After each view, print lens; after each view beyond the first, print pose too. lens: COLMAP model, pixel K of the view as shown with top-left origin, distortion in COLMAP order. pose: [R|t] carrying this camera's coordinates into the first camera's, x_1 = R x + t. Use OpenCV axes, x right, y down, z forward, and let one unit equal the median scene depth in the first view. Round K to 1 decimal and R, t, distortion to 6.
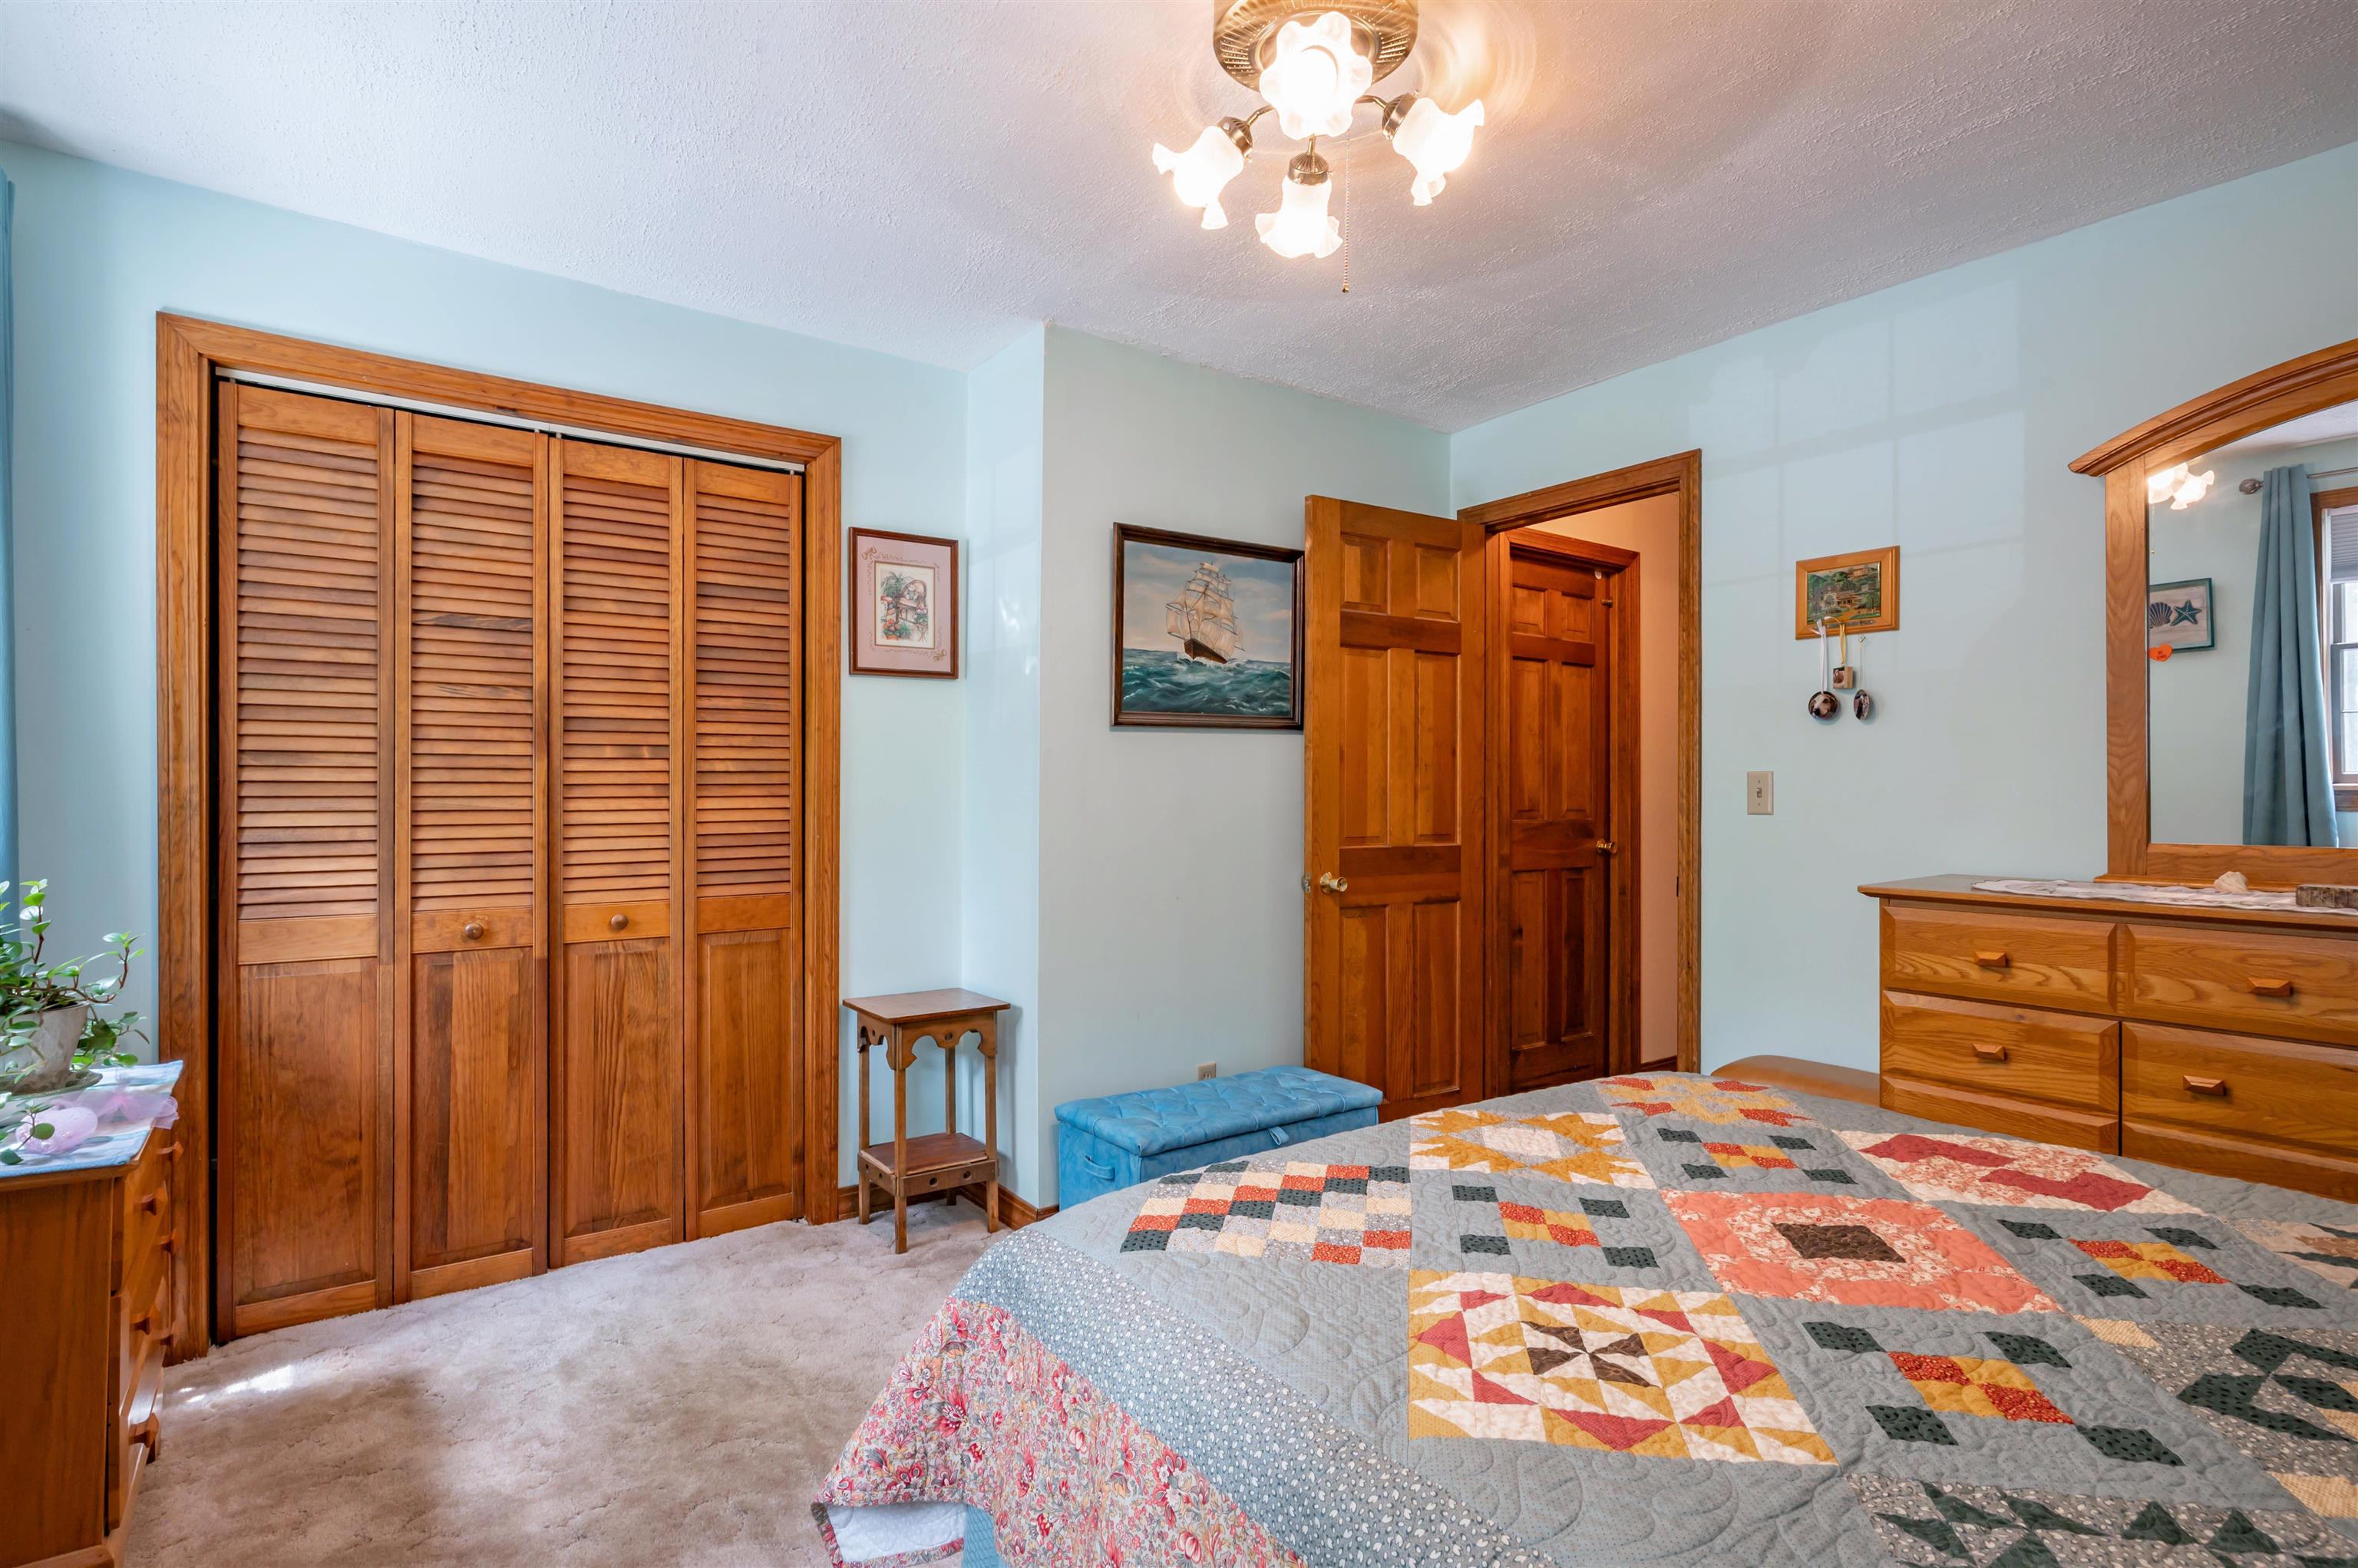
lens RADIAL K [[1159.0, 0, 1183.2], [0, 1159.0, 801.4], [0, 0, 1]] dist [-0.001471, 0.000623]
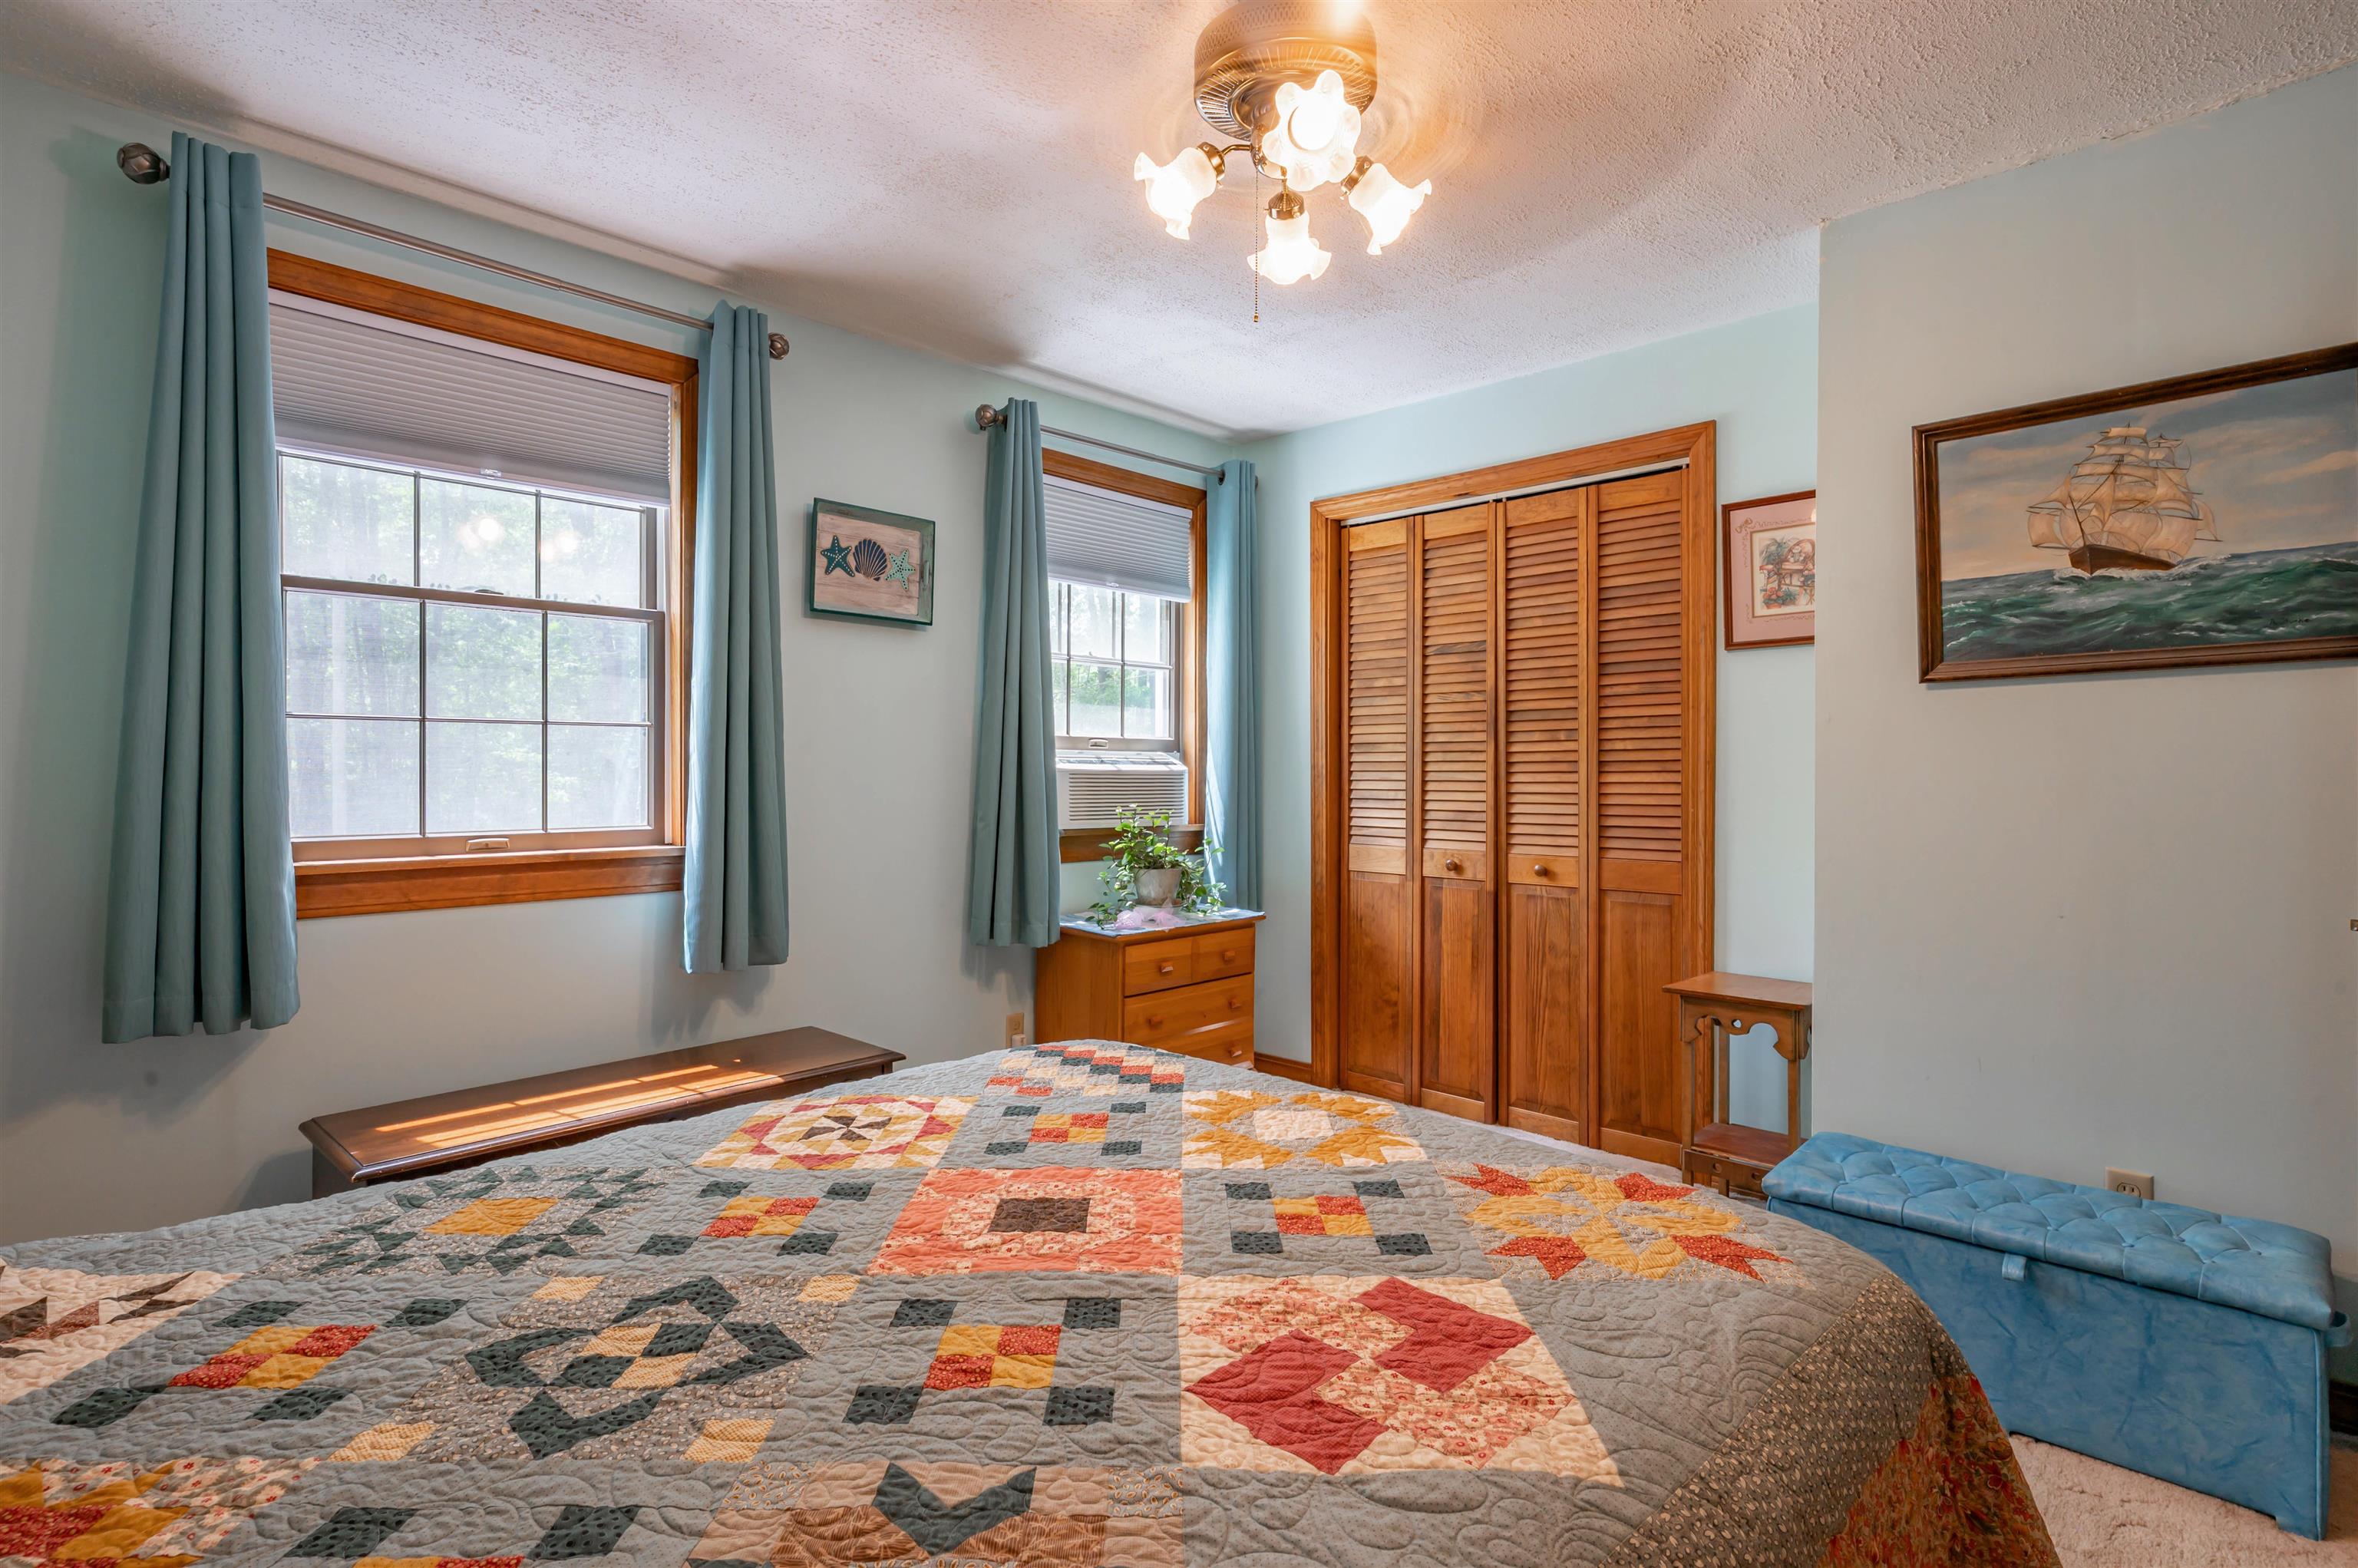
lens RADIAL K [[1149.3, 0, 1200.5], [0, 1149.3, 776.3], [0, 0, 1]] dist [-0.001319, 0.000728]
pose [[0.176198, 0.006157, -0.984335, 0.703392], [-0.006182, 0.999968, 0.005148, -0.003169], [0.984335, 0.005178, 0.176231, 0.428834]]
